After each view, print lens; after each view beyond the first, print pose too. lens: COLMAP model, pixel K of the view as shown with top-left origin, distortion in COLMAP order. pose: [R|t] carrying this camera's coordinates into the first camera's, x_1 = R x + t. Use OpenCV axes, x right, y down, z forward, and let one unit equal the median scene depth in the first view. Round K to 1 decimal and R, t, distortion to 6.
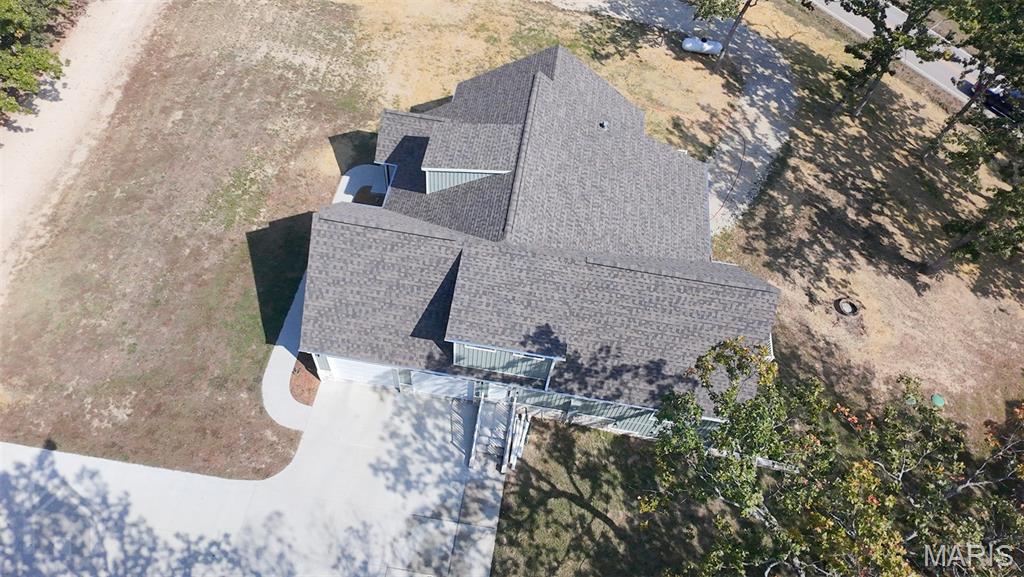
lens RADIAL K [[651.0, 0, 503.5], [0, 651.0, 283.9], [0, 0, 1]] dist [0.009305, -0.011412]
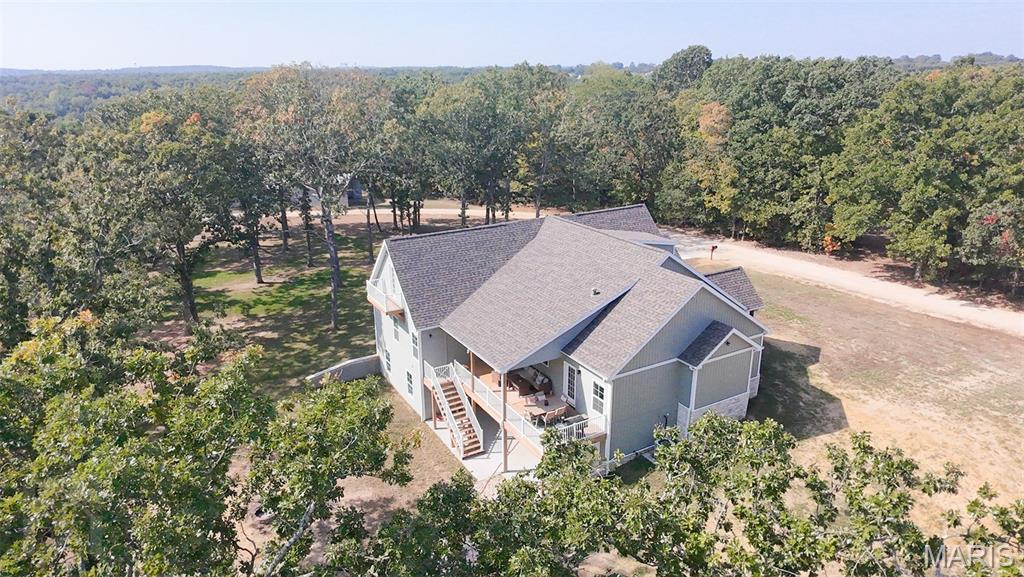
lens RADIAL K [[651.0, 0, 506.2], [0, 651.0, 278.8], [0, 0, 1]] dist [0.009305, -0.011412]
pose [[-0.784854, 0.118425, -0.608260, 0.737652], [-0.541824, 0.345187, 0.766337, -0.801987], [0.300717, 0.931032, -0.206756, 0.987062]]
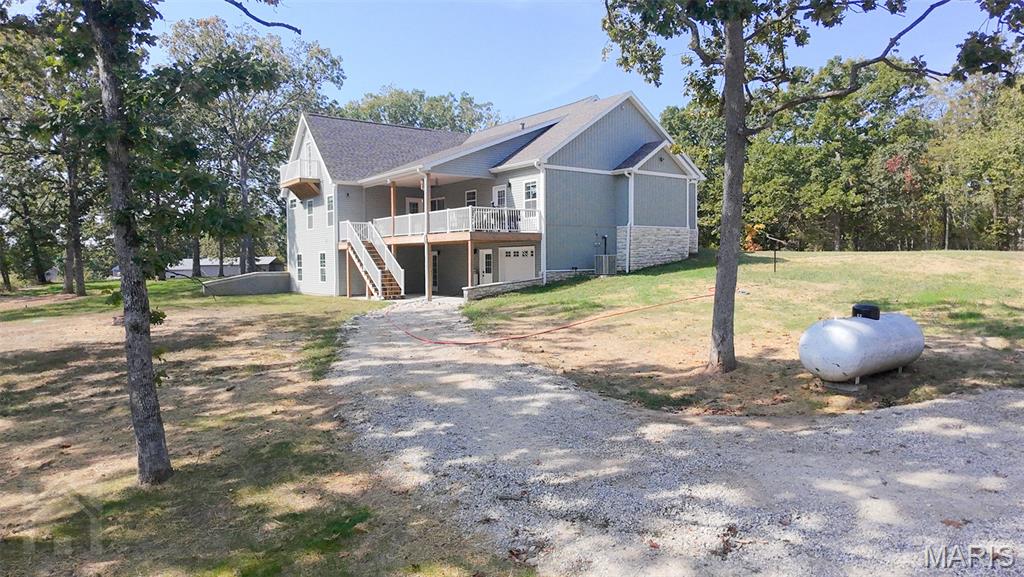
lens RADIAL K [[651.0, 0, 510.3], [0, 651.0, 280.1], [0, 0, 1]] dist [0.009305, -0.011412]
pose [[-0.709726, -0.053484, -0.702444, 0.710283], [-0.609027, 0.547749, 0.573635, -0.565299], [0.354083, 0.834931, -0.421325, 1.360501]]
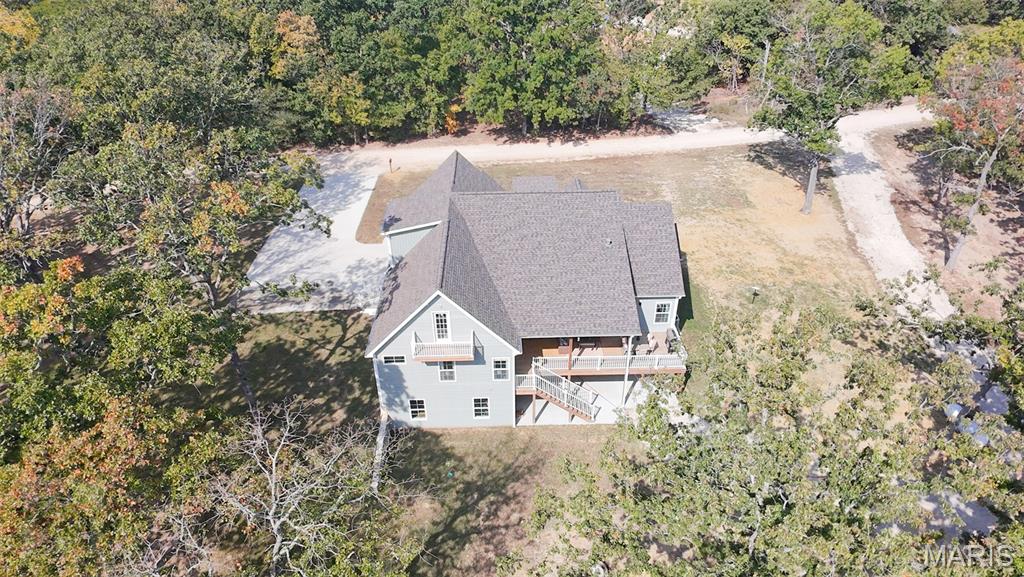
lens RADIAL K [[651.0, 0, 508.2], [0, 651.0, 289.4], [0, 0, 1]] dist [0.009305, -0.011412]
pose [[0.155617, 0.476083, -0.865522, 1.049537], [-0.801338, 0.573189, 0.171208, -0.220979], [0.577617, 0.666933, 0.470701, 0.328102]]
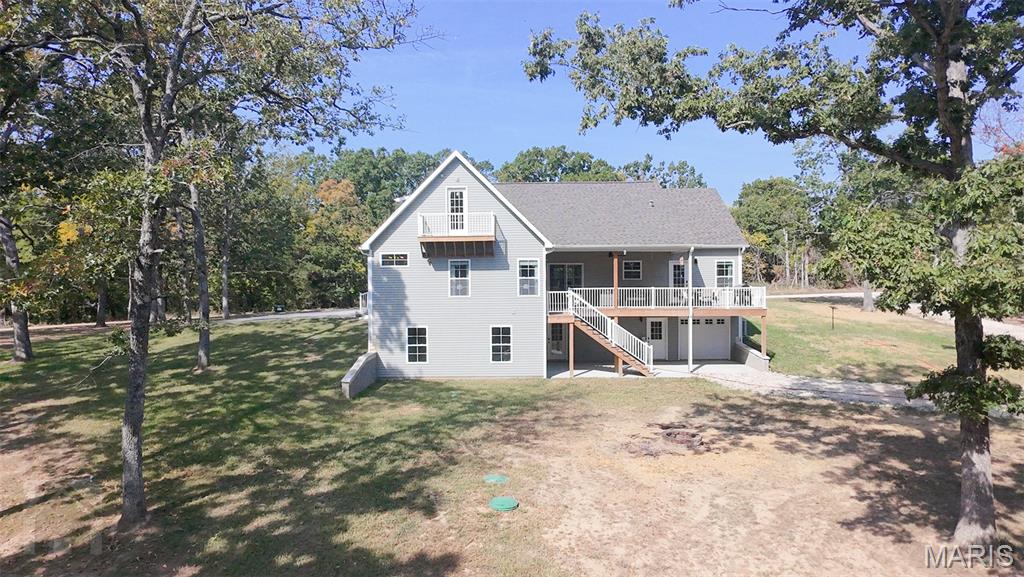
lens RADIAL K [[651.0, 0, 515.4], [0, 651.0, 292.3], [0, 0, 1]] dist [0.009305, -0.011412]
pose [[0.129490, -0.061982, -0.989642, 1.014063], [-0.808515, 0.571194, -0.141565, 0.141345], [0.574051, 0.818472, 0.023850, 0.831239]]
